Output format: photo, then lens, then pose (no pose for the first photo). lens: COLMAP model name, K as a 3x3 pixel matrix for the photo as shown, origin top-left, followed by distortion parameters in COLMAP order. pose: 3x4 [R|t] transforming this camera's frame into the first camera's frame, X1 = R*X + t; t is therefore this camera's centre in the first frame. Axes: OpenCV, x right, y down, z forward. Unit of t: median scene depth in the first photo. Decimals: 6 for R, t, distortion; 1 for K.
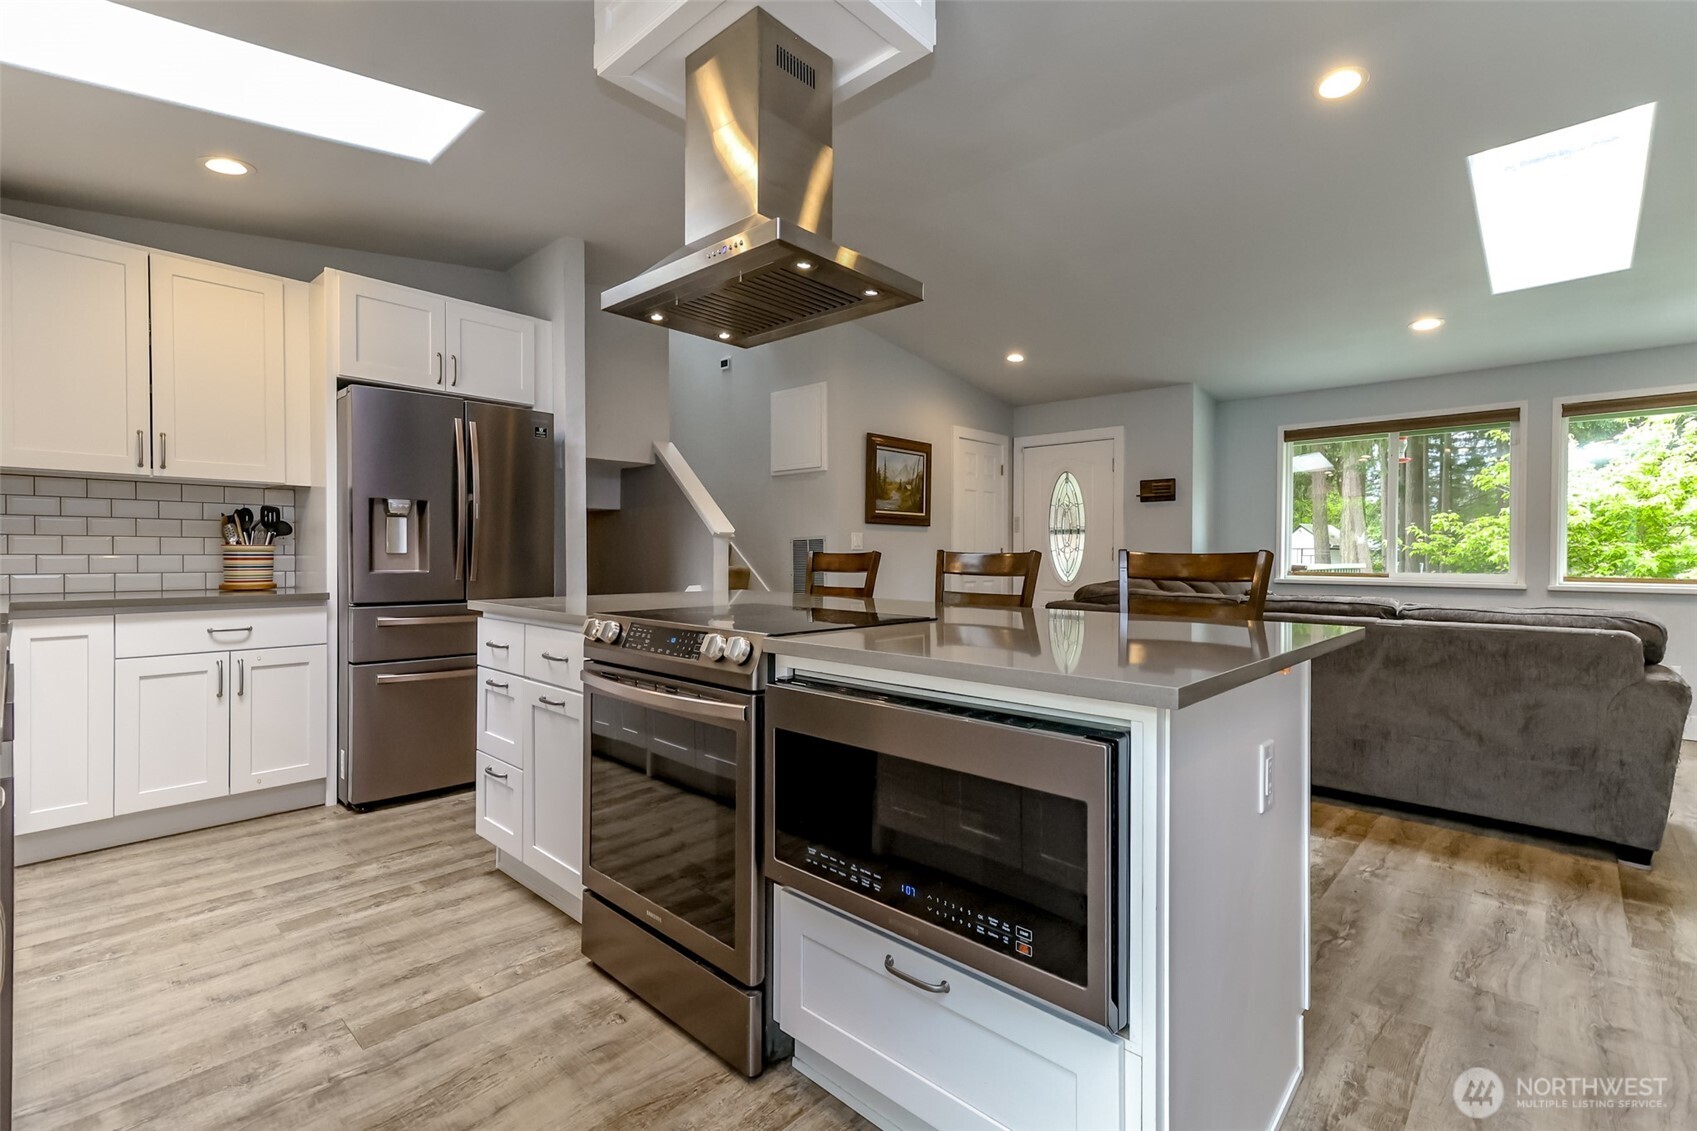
lens RADIAL K [[766.4, 0, 840.8], [0, 766.4, 559.8], [0, 0, 1]] dist [0.016137, 0.000265]
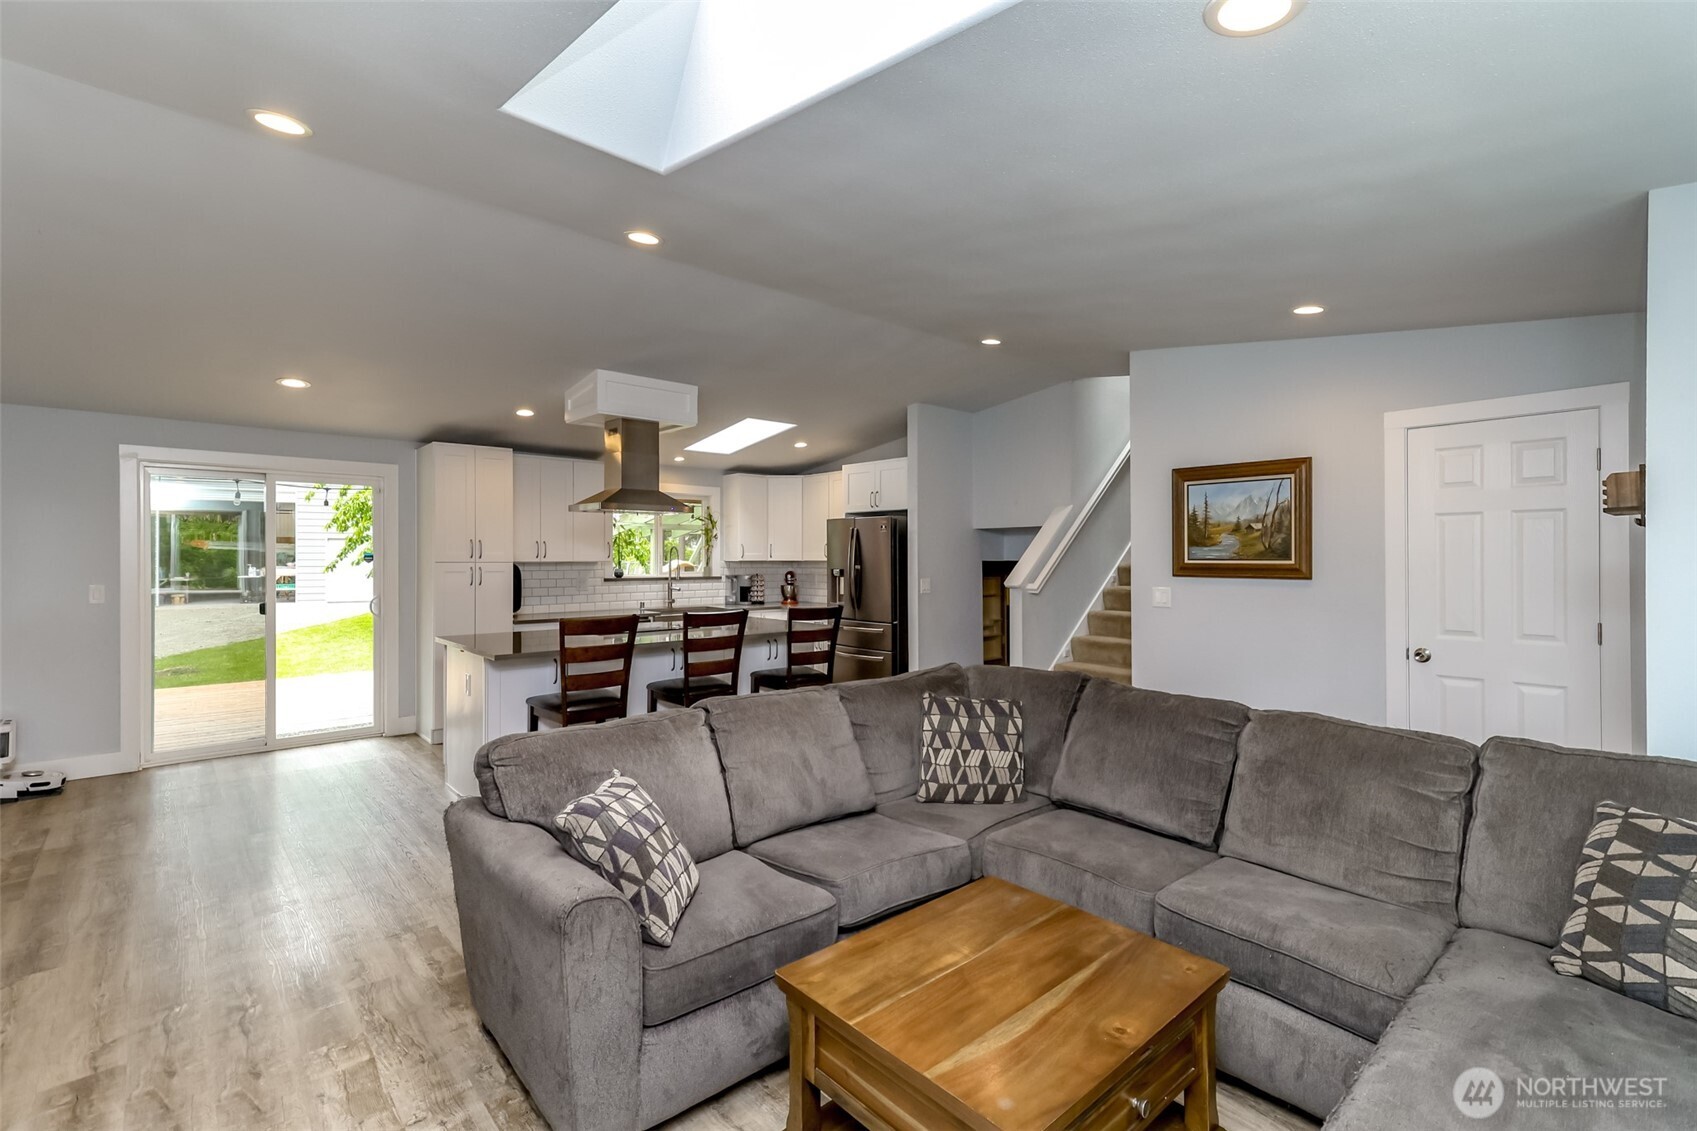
lens RADIAL K [[766.4, 0, 864.3], [0, 766.4, 552.6], [0, 0, 1]] dist [0.016137, 0.000265]
pose [[-0.071959, -0.009548, -0.997362, 1.646954], [-0.011058, 0.999900, -0.008775, -0.113396], [0.997346, 0.010397, -0.072057, 1.308732]]
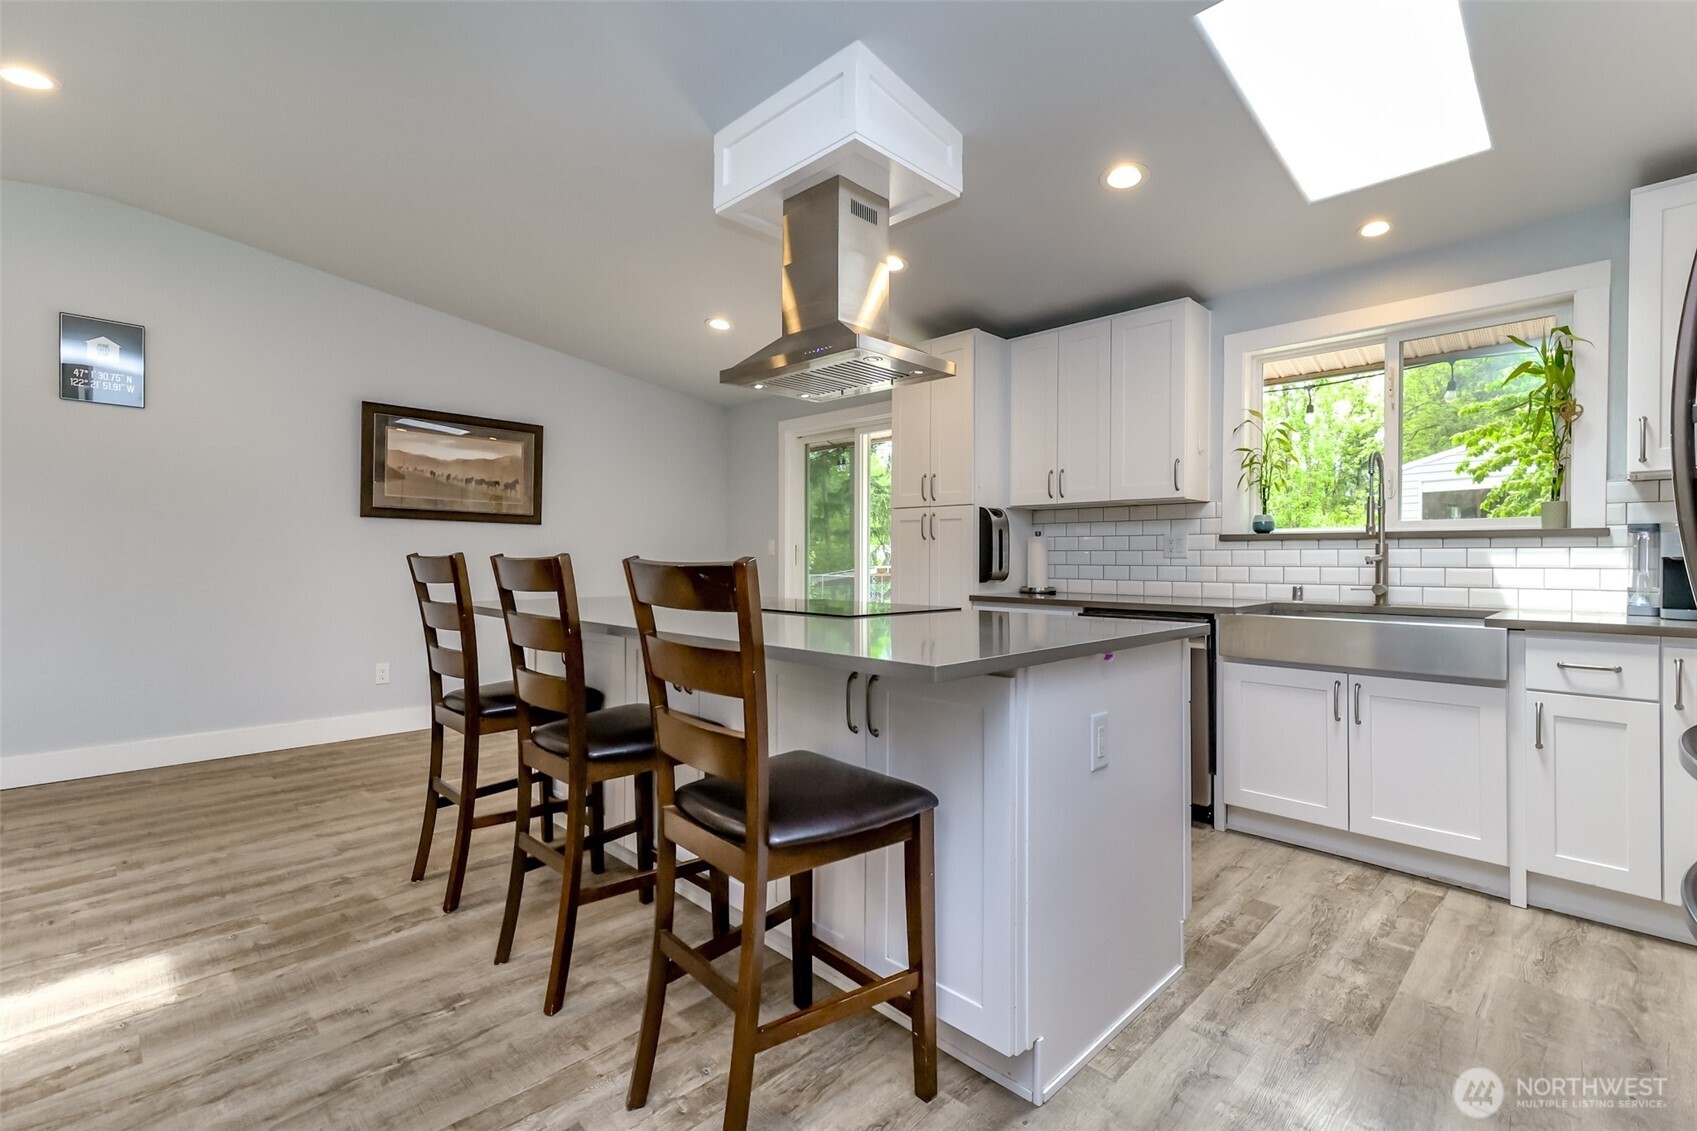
lens RADIAL K [[766.4, 0, 841.6], [0, 766.4, 557.0], [0, 0, 1]] dist [0.016137, 0.000265]
pose [[-0.999475, -0.009138, 0.031084, -0.107046], [-0.008899, 0.999930, 0.007807, -0.015848], [-0.031153, 0.007526, -0.999486, 1.536202]]
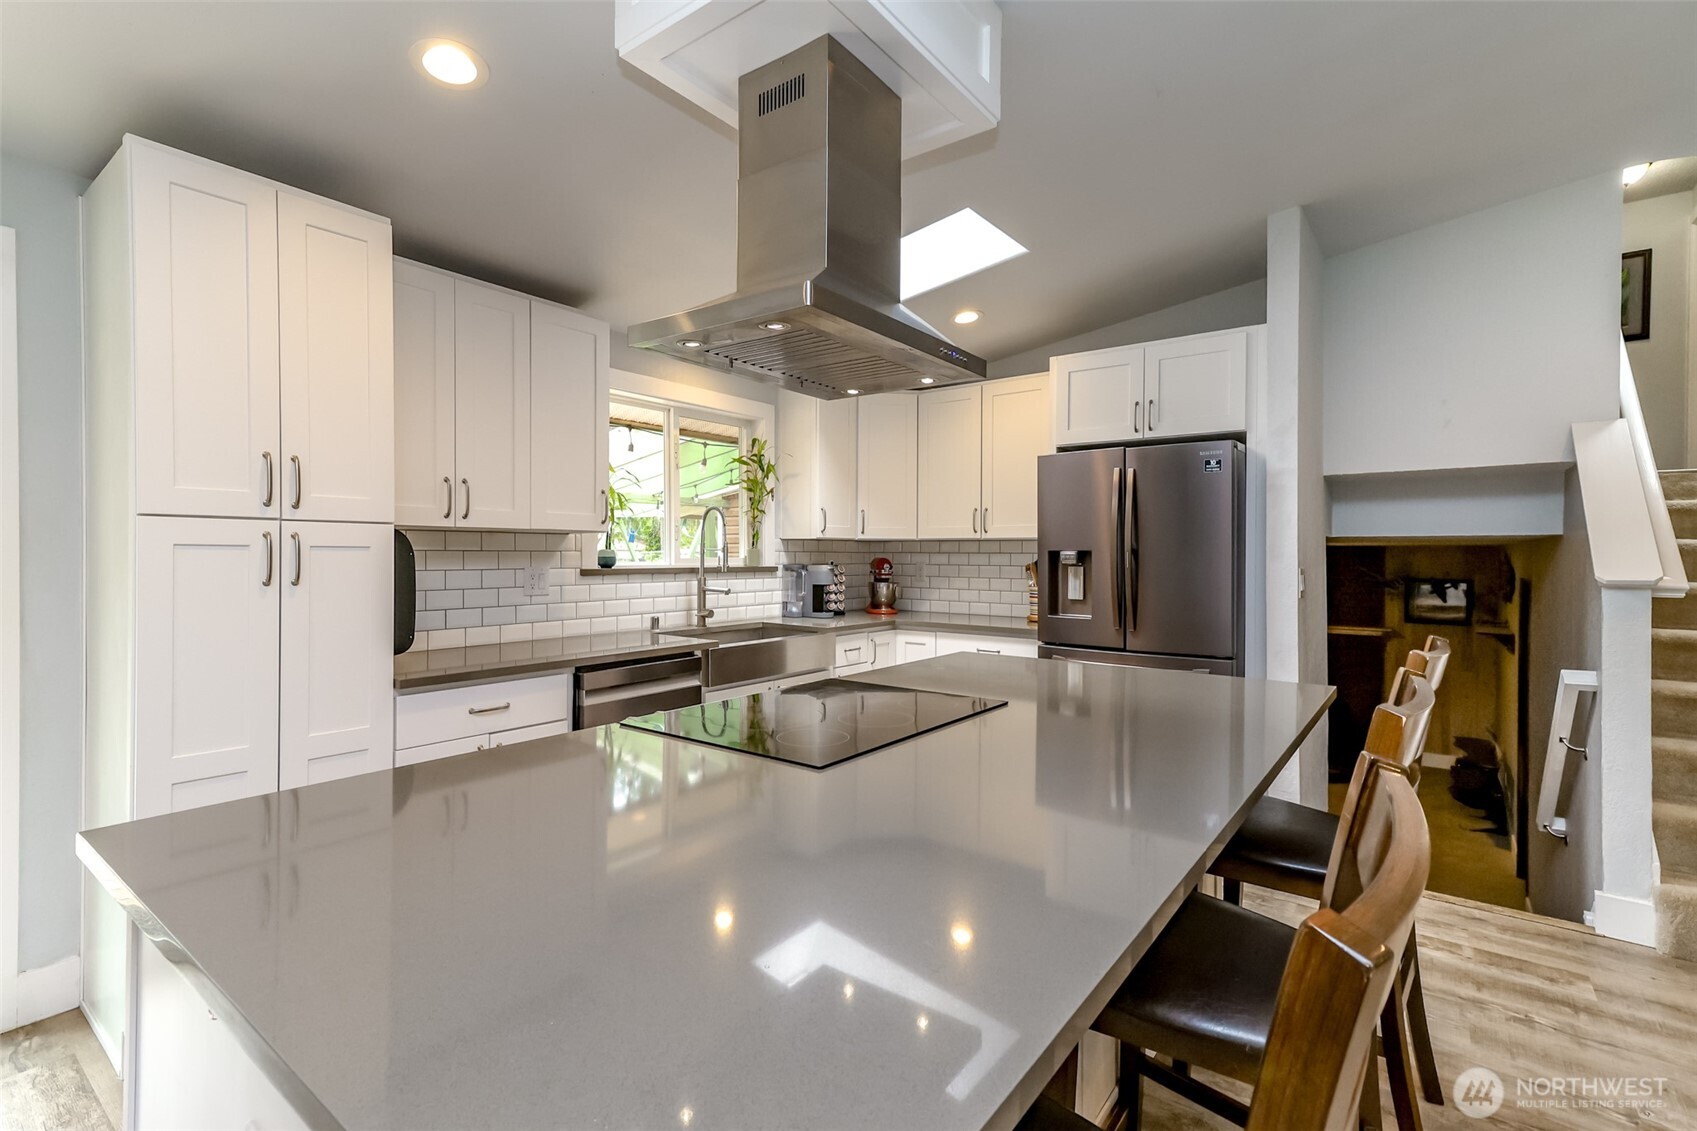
lens RADIAL K [[766.4, 0, 856.2], [0, 766.4, 559.6], [0, 0, 1]] dist [0.016137, 0.000265]
pose [[0.114724, 0.004487, -0.993387, 0.512721], [-0.015022, 0.999883, 0.002781, -0.068986], [0.993284, 0.014603, 0.114778, 0.613051]]
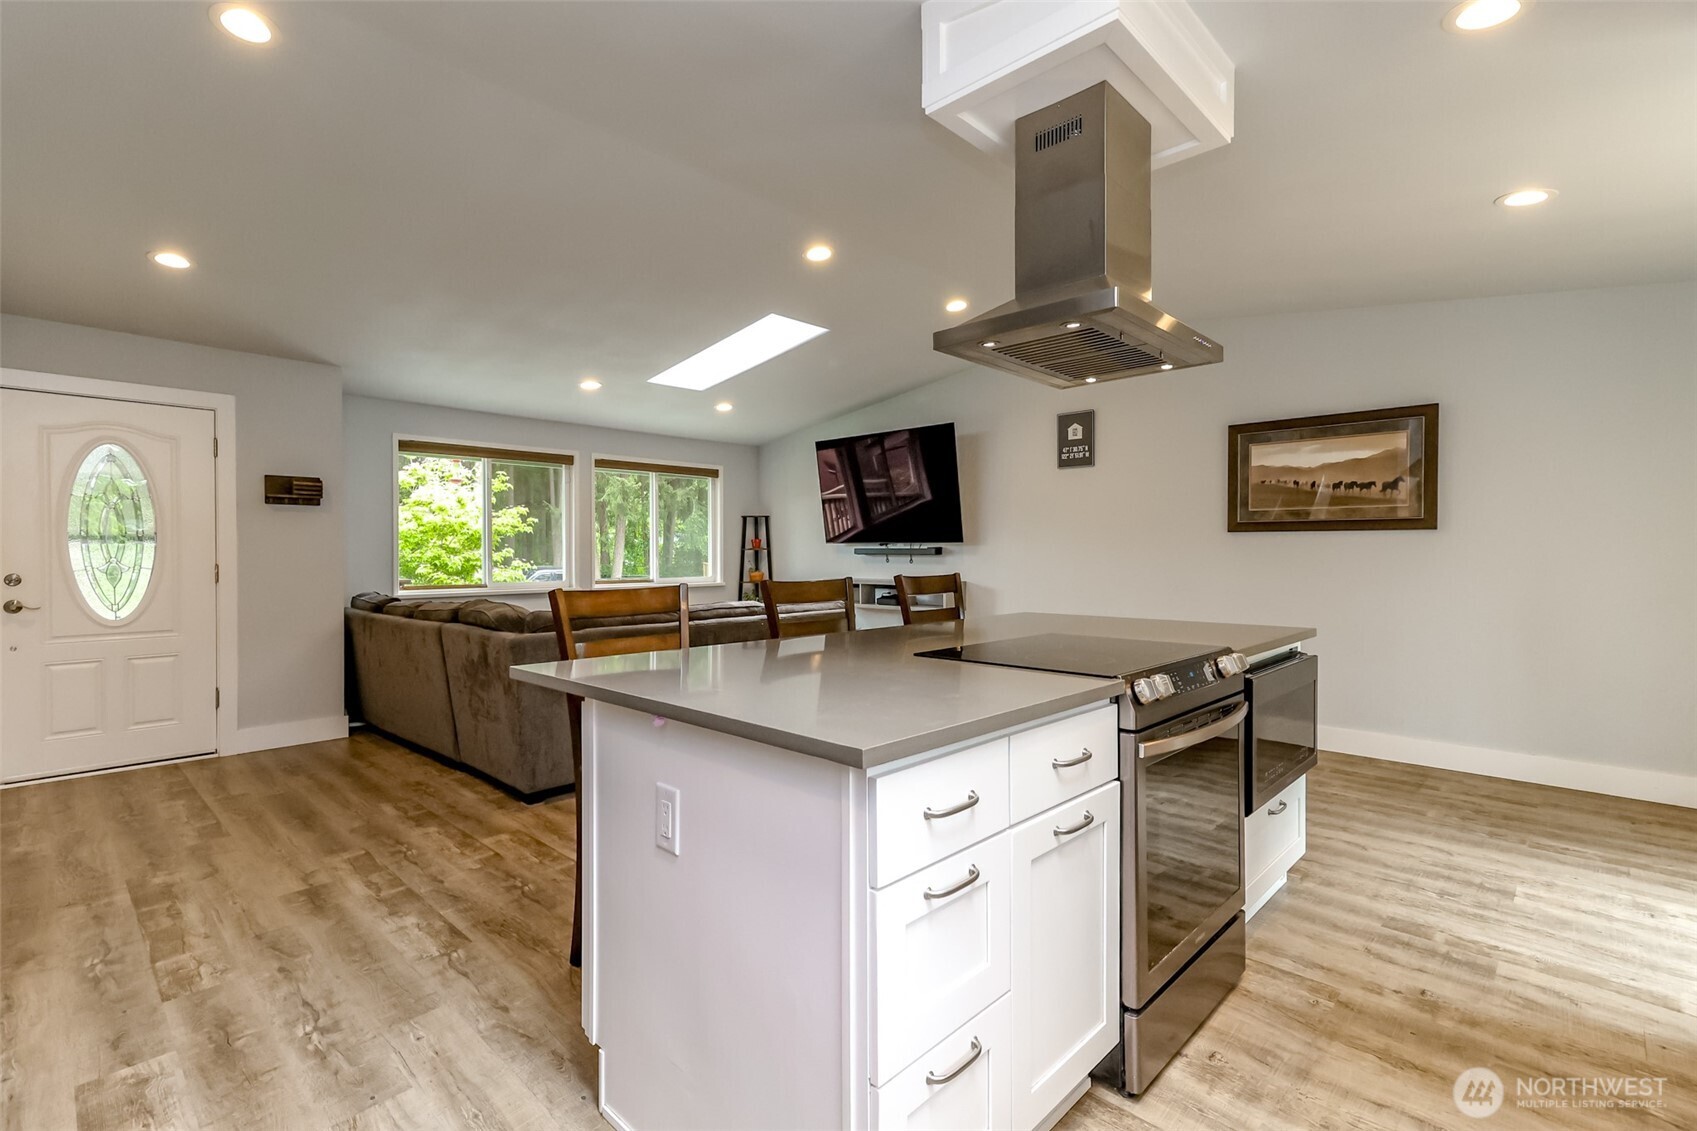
lens RADIAL K [[766.4, 0, 859.8], [0, 766.4, 557.8], [0, 0, 1]] dist [0.016137, 0.000265]
pose [[0.008284, -0.008130, 0.999933, -0.755566], [0.012325, 0.999892, 0.008028, -0.041878], [-0.999890, 0.012258, 0.008383, 0.842259]]
